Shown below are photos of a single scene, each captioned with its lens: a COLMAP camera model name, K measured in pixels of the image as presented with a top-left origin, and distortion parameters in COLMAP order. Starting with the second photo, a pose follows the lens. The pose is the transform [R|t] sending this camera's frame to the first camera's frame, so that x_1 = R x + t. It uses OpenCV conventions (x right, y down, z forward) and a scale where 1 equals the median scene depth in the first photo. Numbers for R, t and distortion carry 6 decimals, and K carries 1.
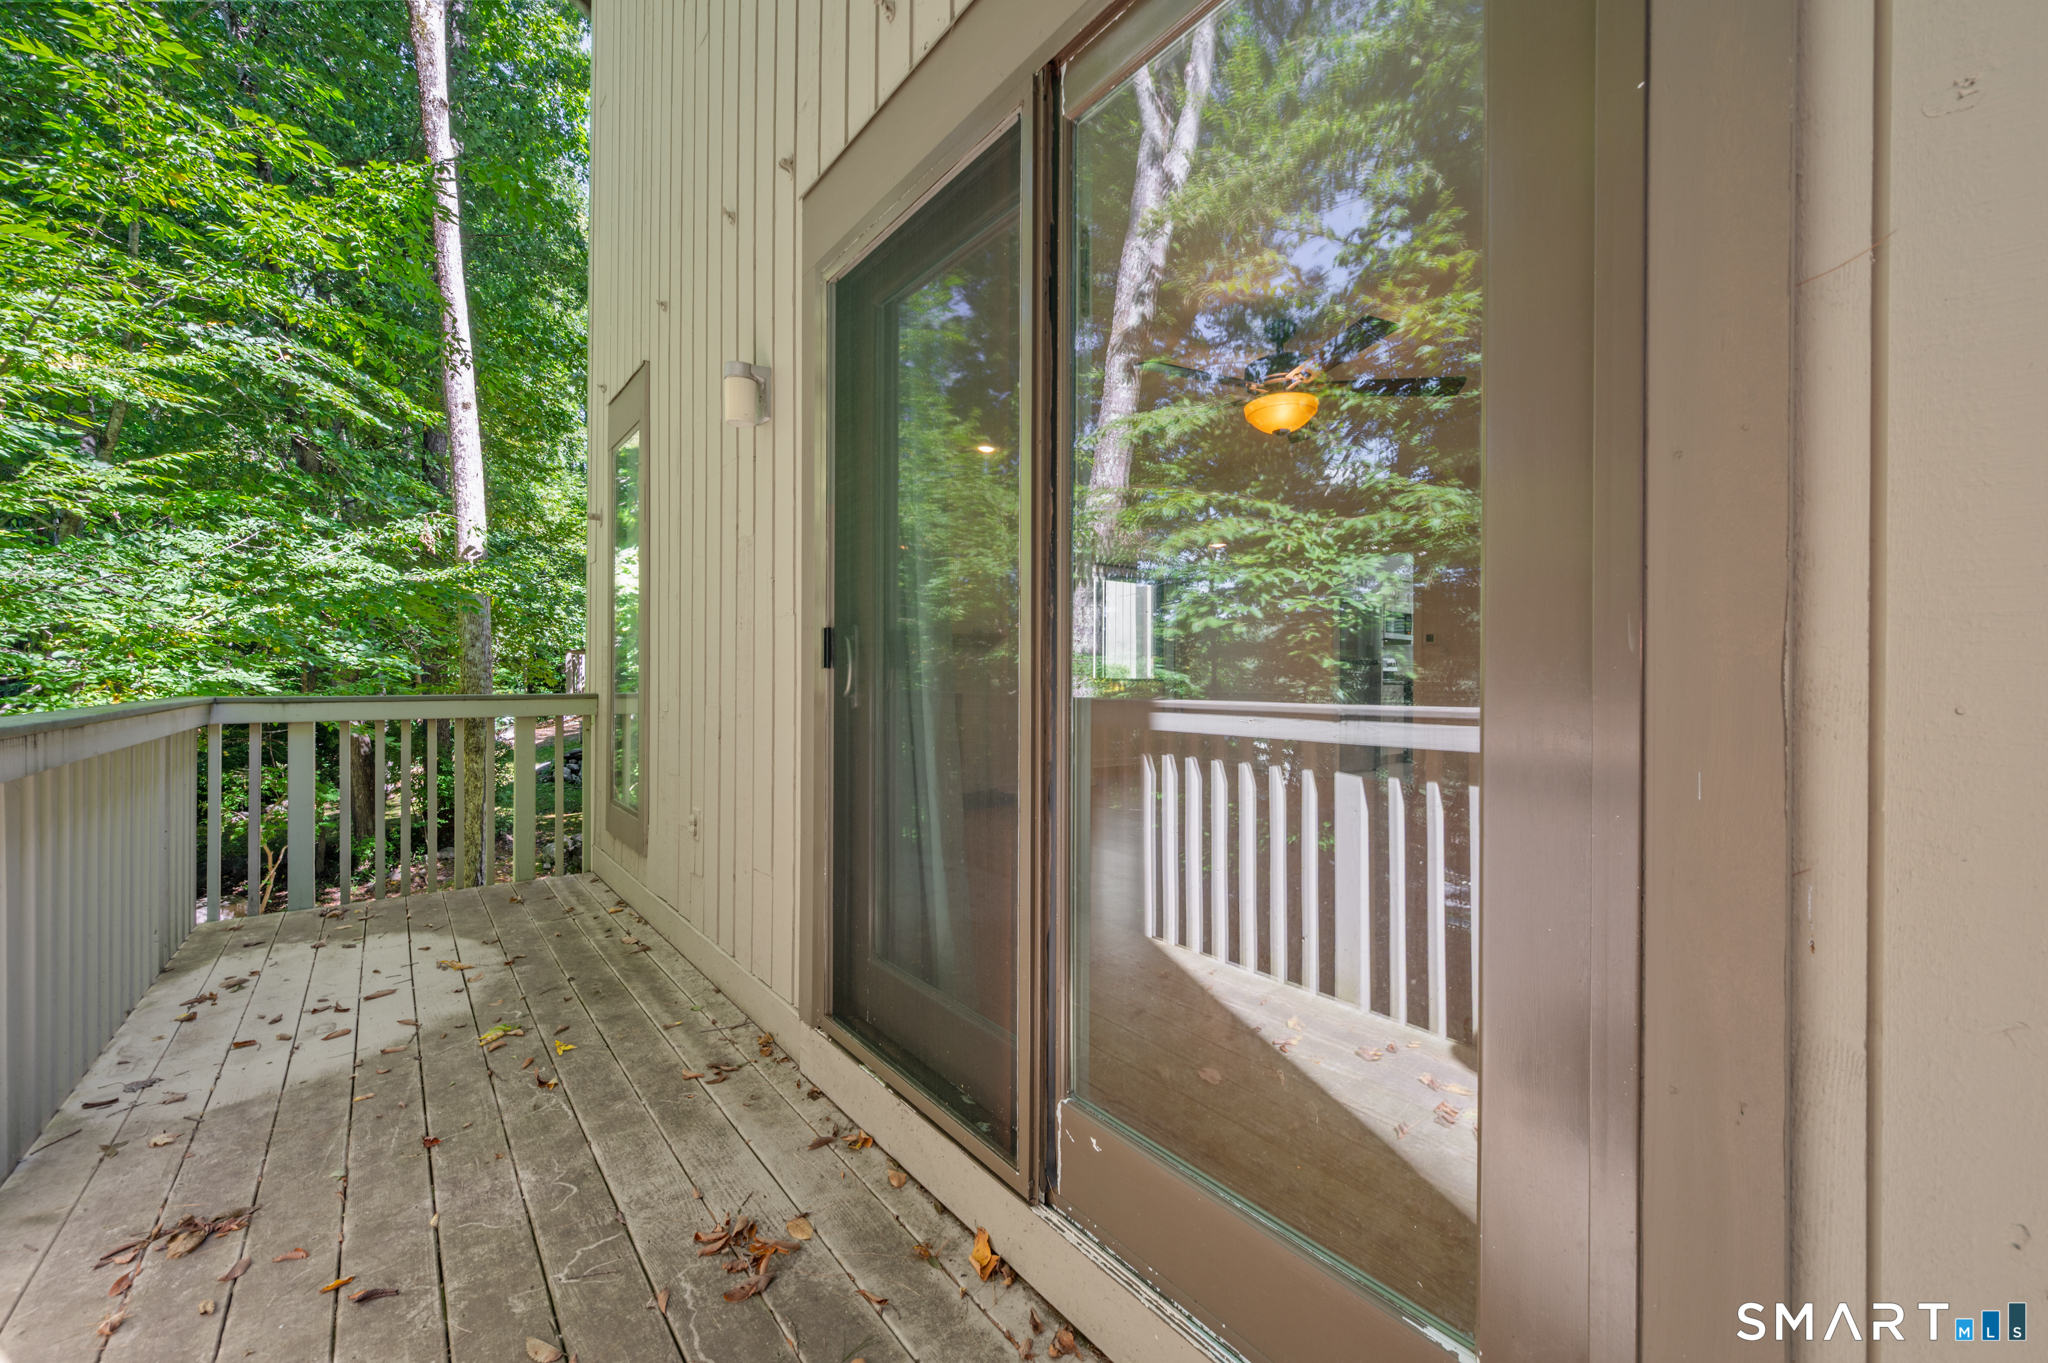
lens RADIAL K [[816.9, 0, 1029.6], [0, 816.9, 680.9], [0, 0, 1]] dist [0.003702, -0.000810]
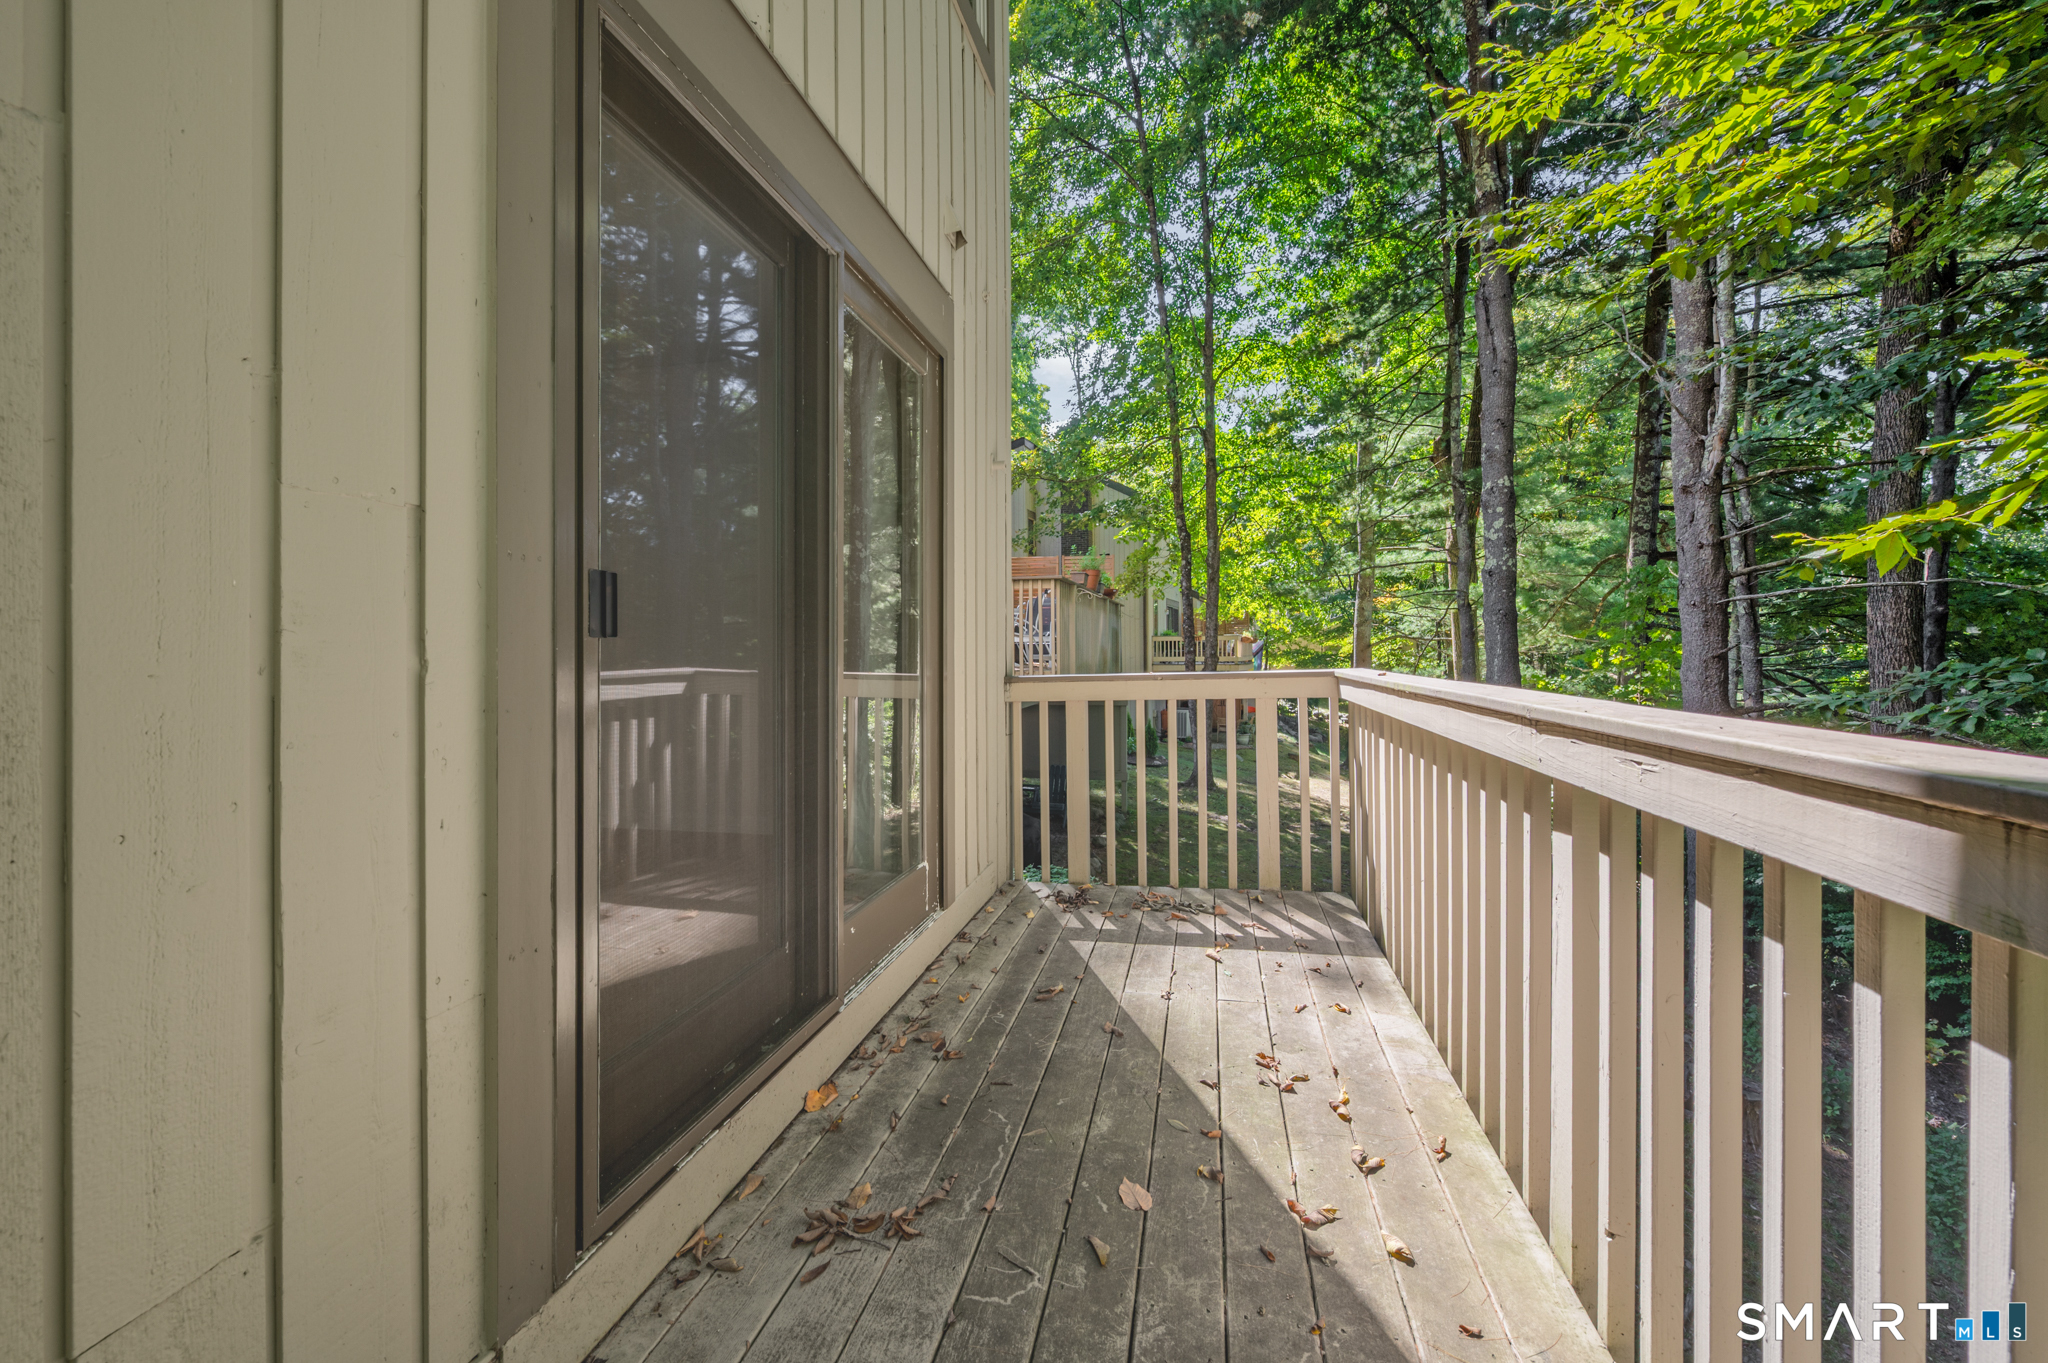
lens RADIAL K [[816.9, 0, 1025.6], [0, 816.9, 663.4], [0, 0, 1]] dist [0.003702, -0.000810]
pose [[-0.636173, -0.003229, 0.771540, -0.624808], [0.004300, 0.999961, 0.007731, 0.001786], [-0.771535, 0.008236, -0.636134, 0.776900]]
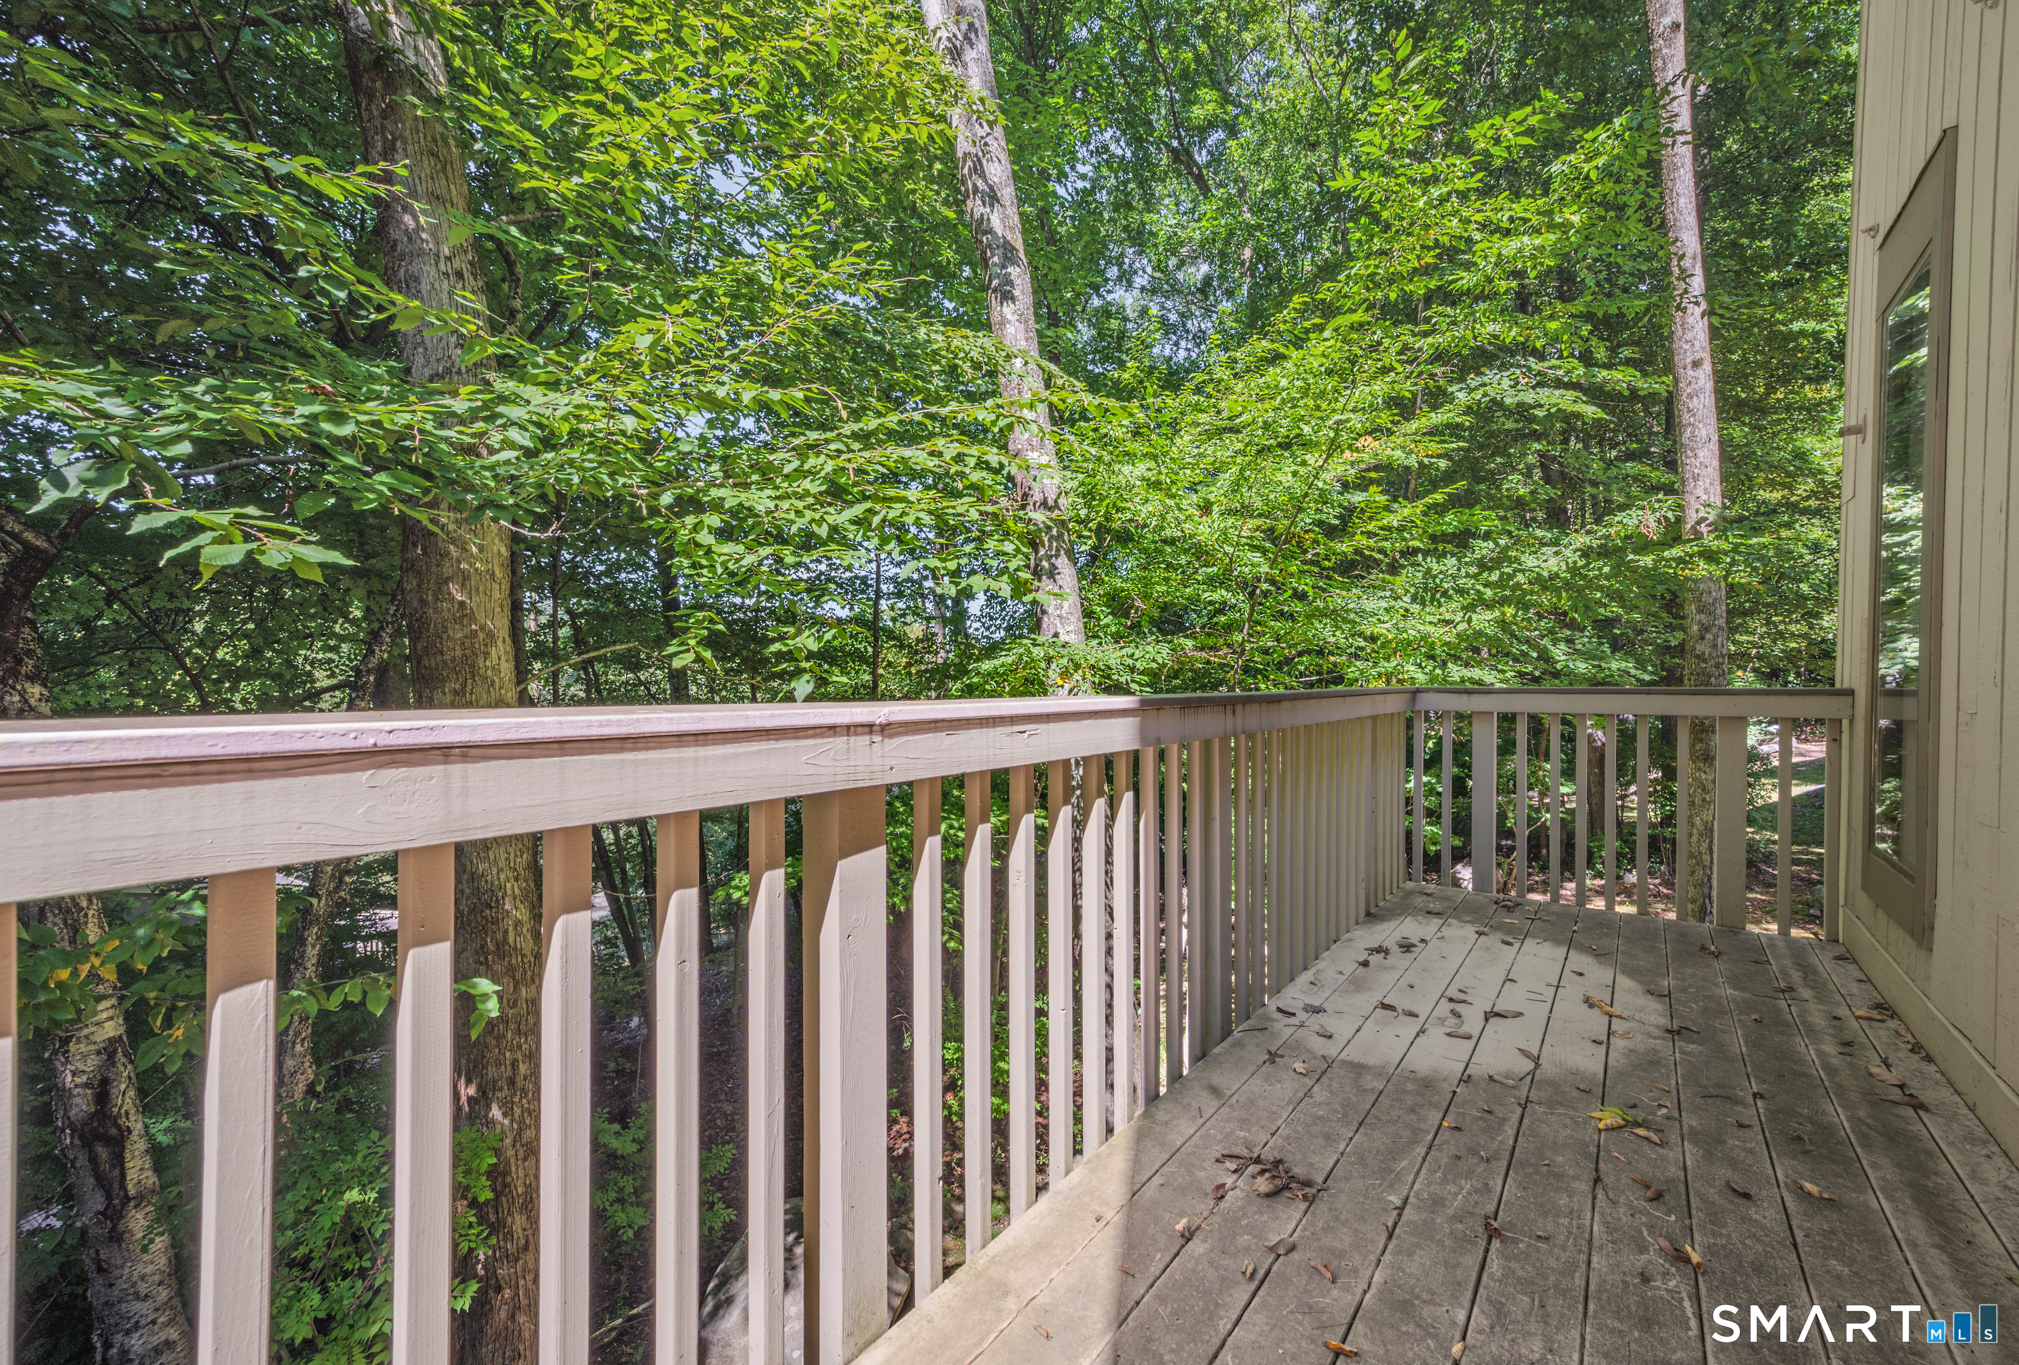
lens RADIAL K [[816.8, 0, 1006.7], [0, 816.8, 698.2], [0, 0, 1]] dist [0.013864, 0.001315]
pose [[0.251024, 0.021908, -0.967733, -0.053105], [-0.004982, 0.999760, 0.021341, 0.020019], [0.967968, -0.000536, 0.251073, 0.212666]]
